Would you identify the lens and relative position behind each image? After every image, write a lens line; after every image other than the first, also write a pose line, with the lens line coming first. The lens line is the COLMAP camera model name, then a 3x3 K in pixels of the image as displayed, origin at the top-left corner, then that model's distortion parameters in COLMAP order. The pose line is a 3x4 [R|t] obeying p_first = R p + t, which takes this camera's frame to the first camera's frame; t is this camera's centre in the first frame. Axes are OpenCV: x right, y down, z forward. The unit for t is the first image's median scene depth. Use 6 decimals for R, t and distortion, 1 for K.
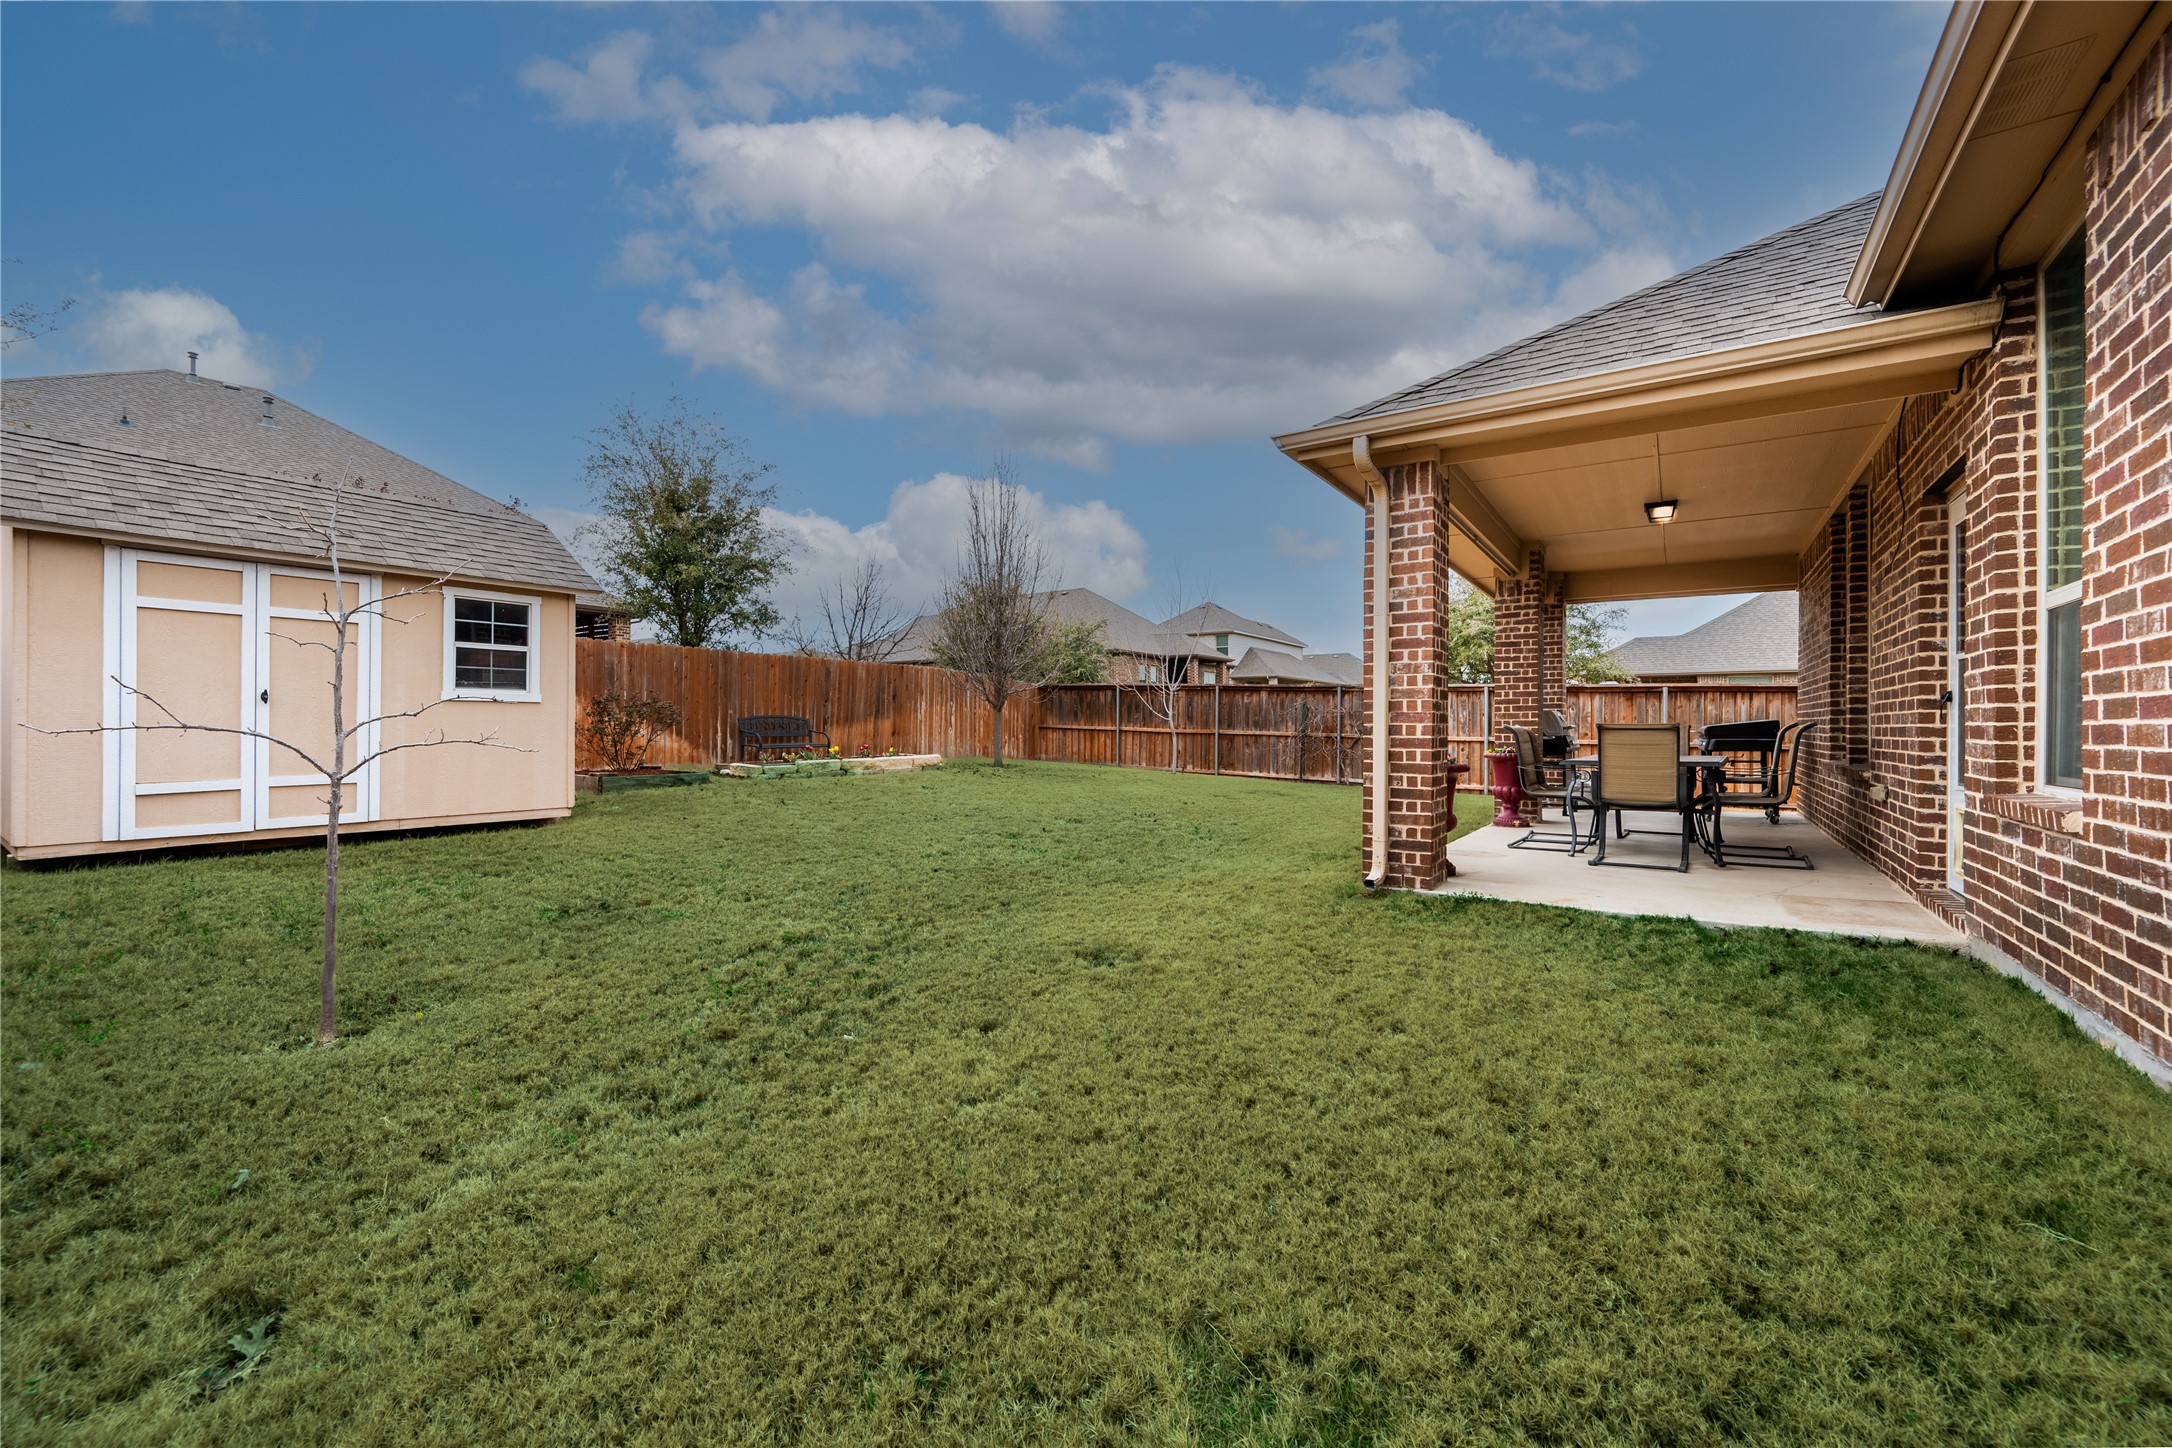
lens RADIAL K [[860.8, 0, 1090.5], [0, 860.8, 732.5], [0, 0, 1]] dist [0.001092, -0.000046]
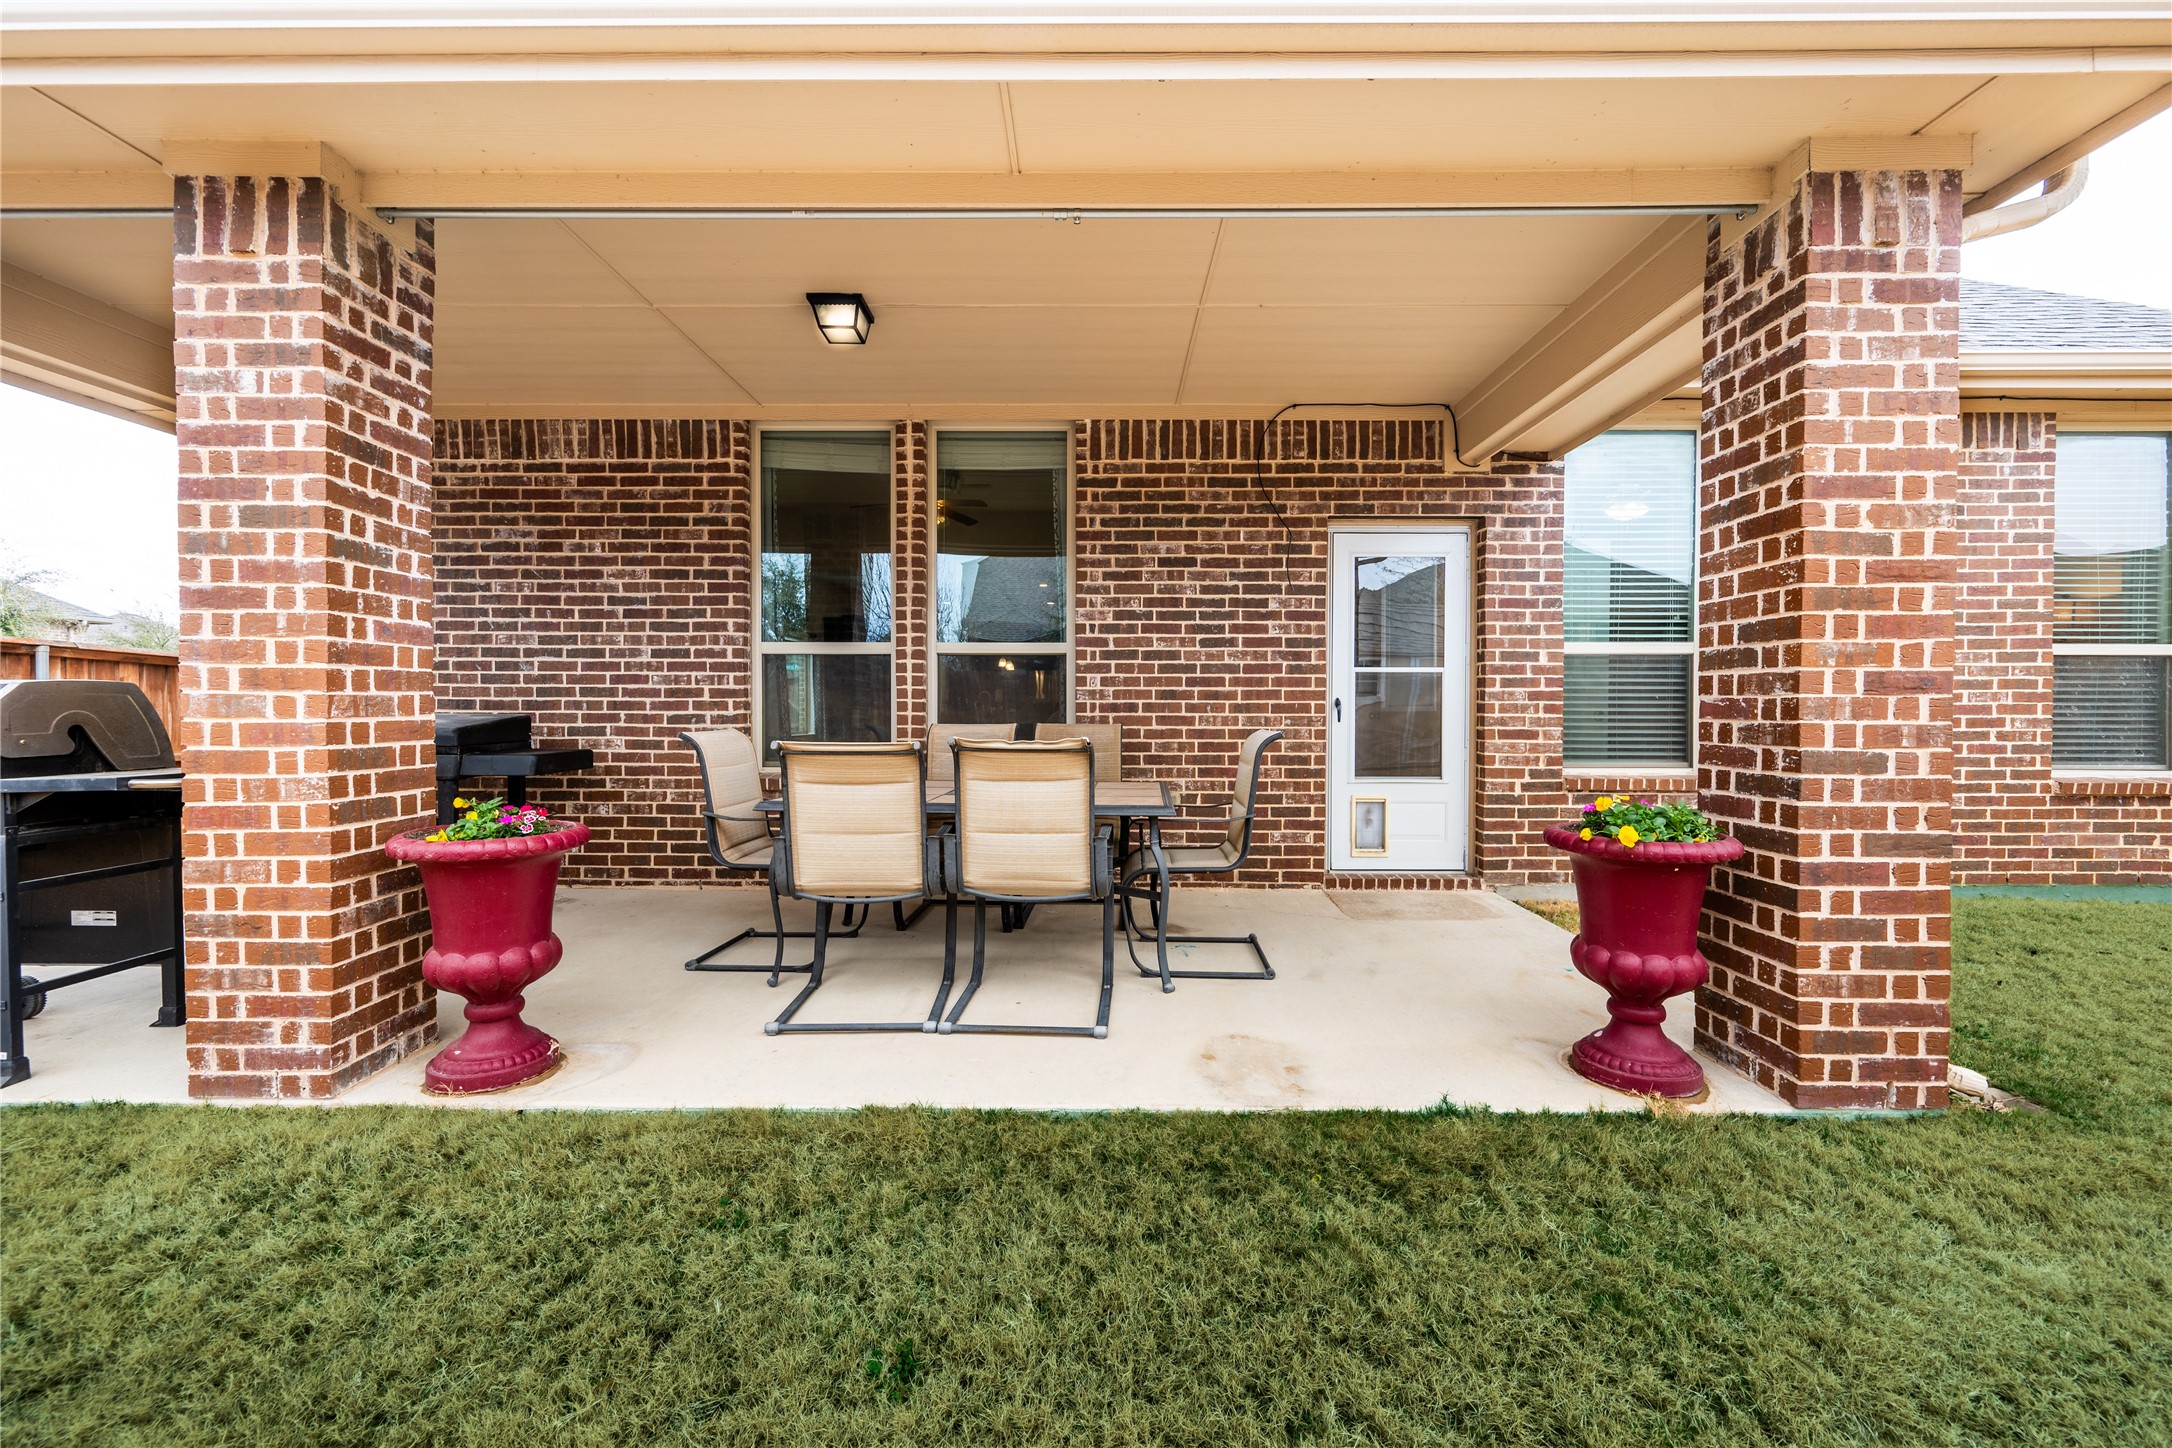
lens RADIAL K [[860.8, 0, 1091.7], [0, 860.8, 724.0], [0, 0, 1]] dist [0.001092, -0.000046]
pose [[-0.560437, -0.020127, 0.827953, 0.068791], [-0.004514, 0.999764, 0.021248, -0.011867], [-0.828185, 0.008170, -0.560395, 0.557105]]
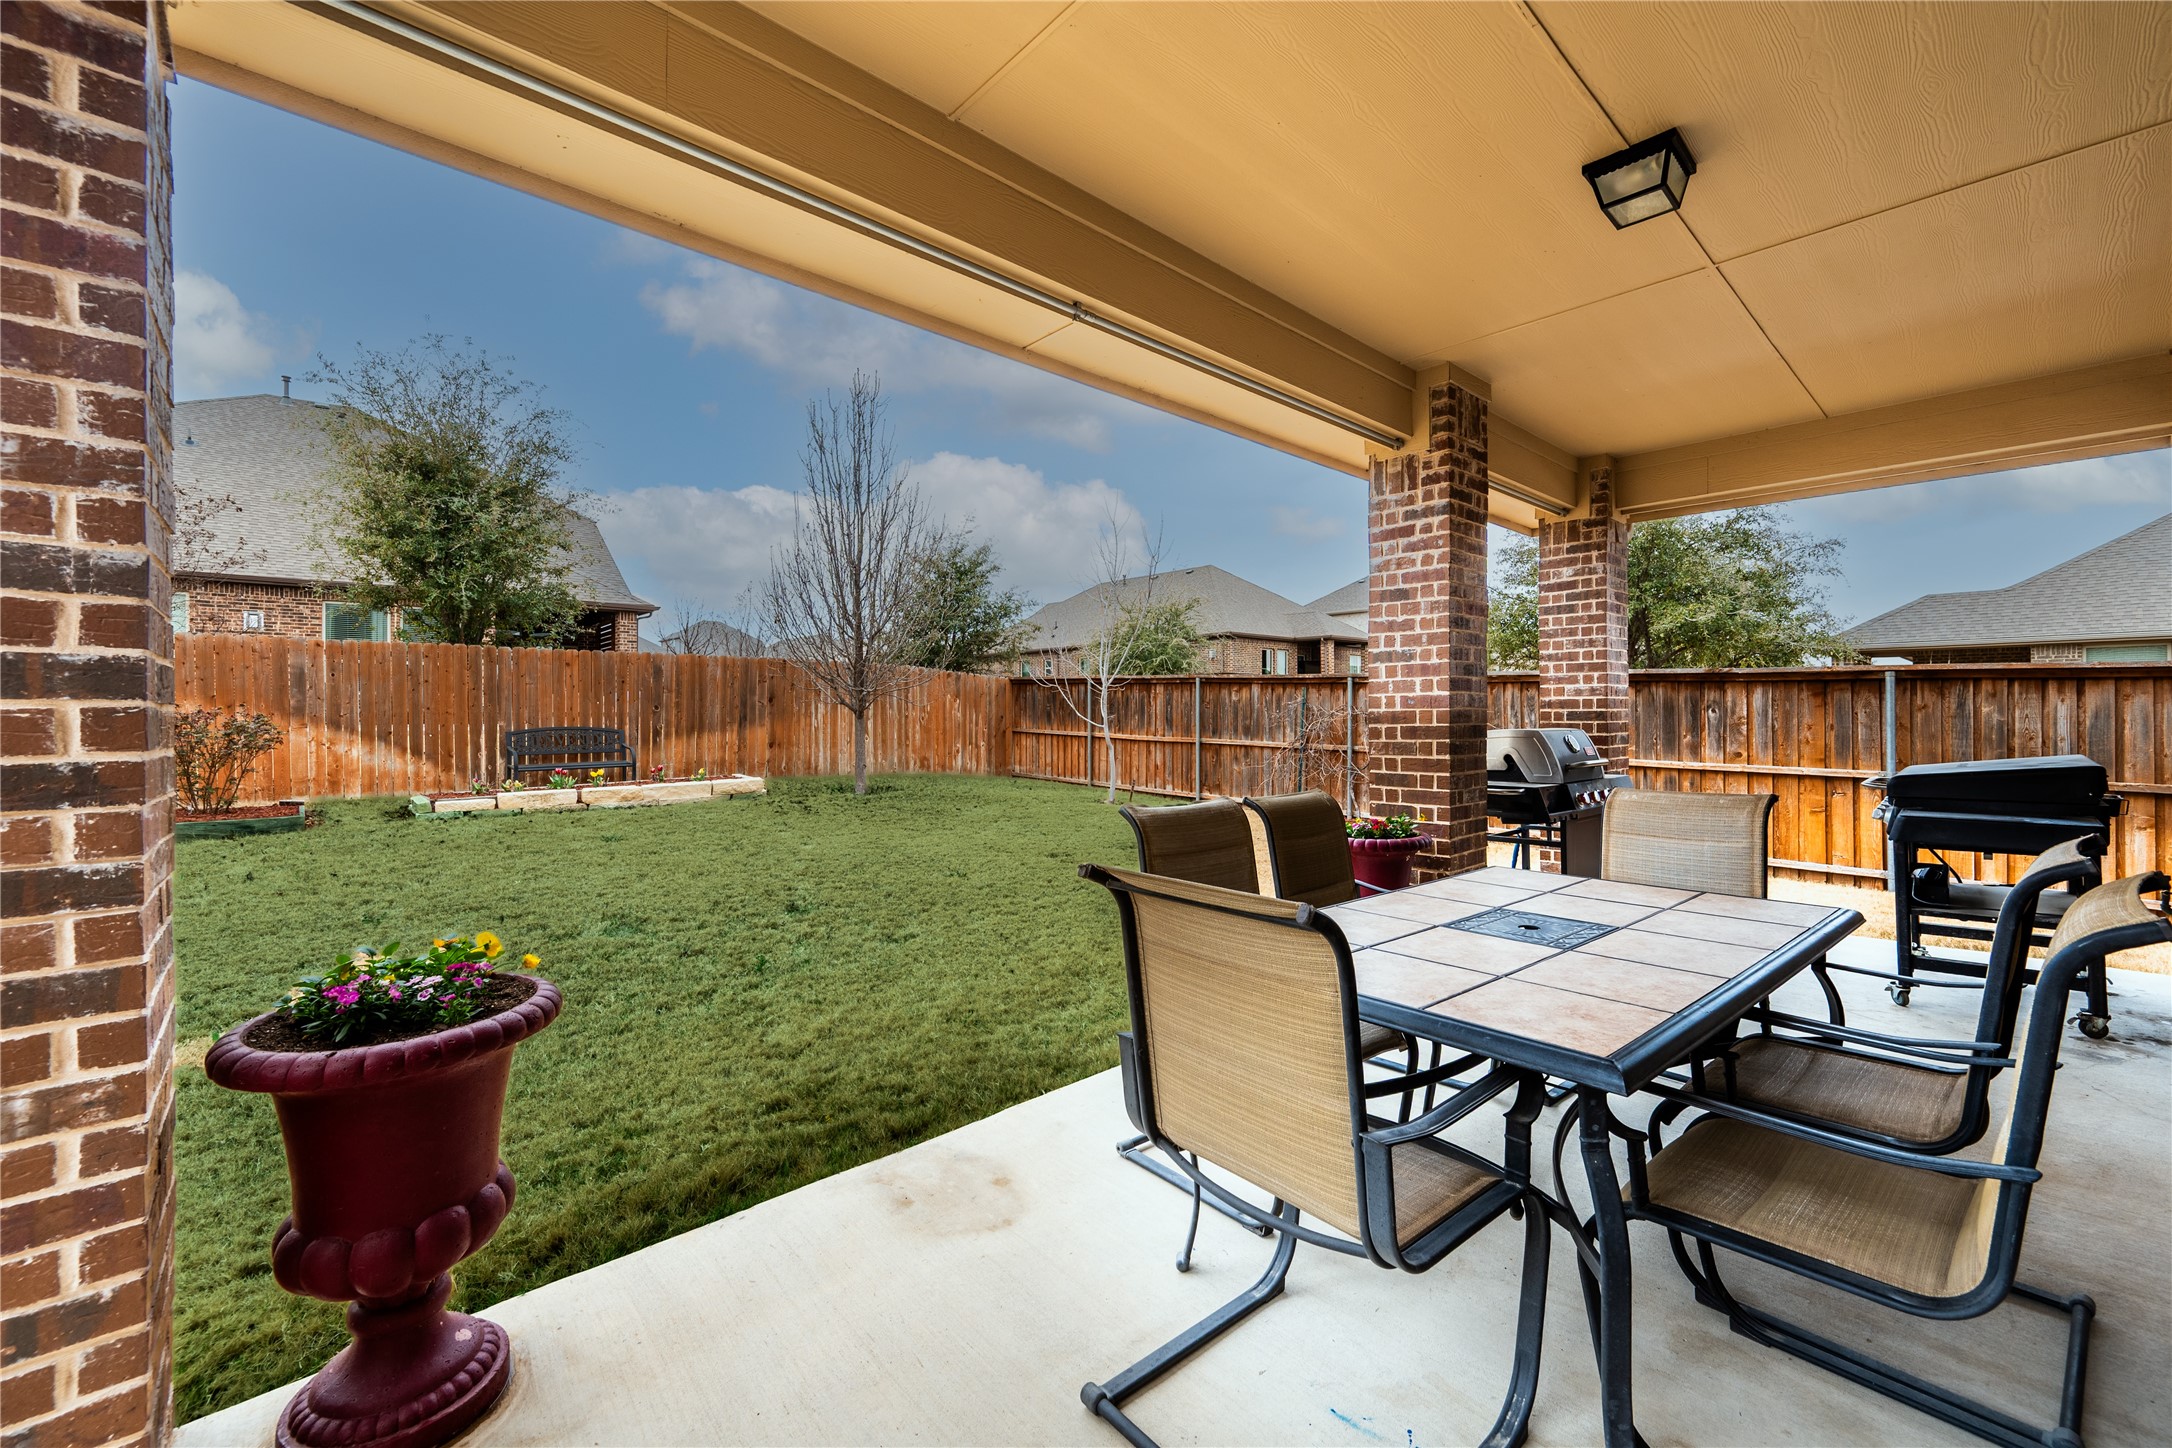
lens RADIAL K [[860.8, 0, 1094.0], [0, 860.8, 711.4], [0, 0, 1]] dist [0.001092, -0.000046]
pose [[0.973083, -0.007230, -0.230341, 0.251958], [0.004982, 0.999934, -0.010342, -0.020454], [0.230400, 0.008916, 0.973055, 0.294522]]
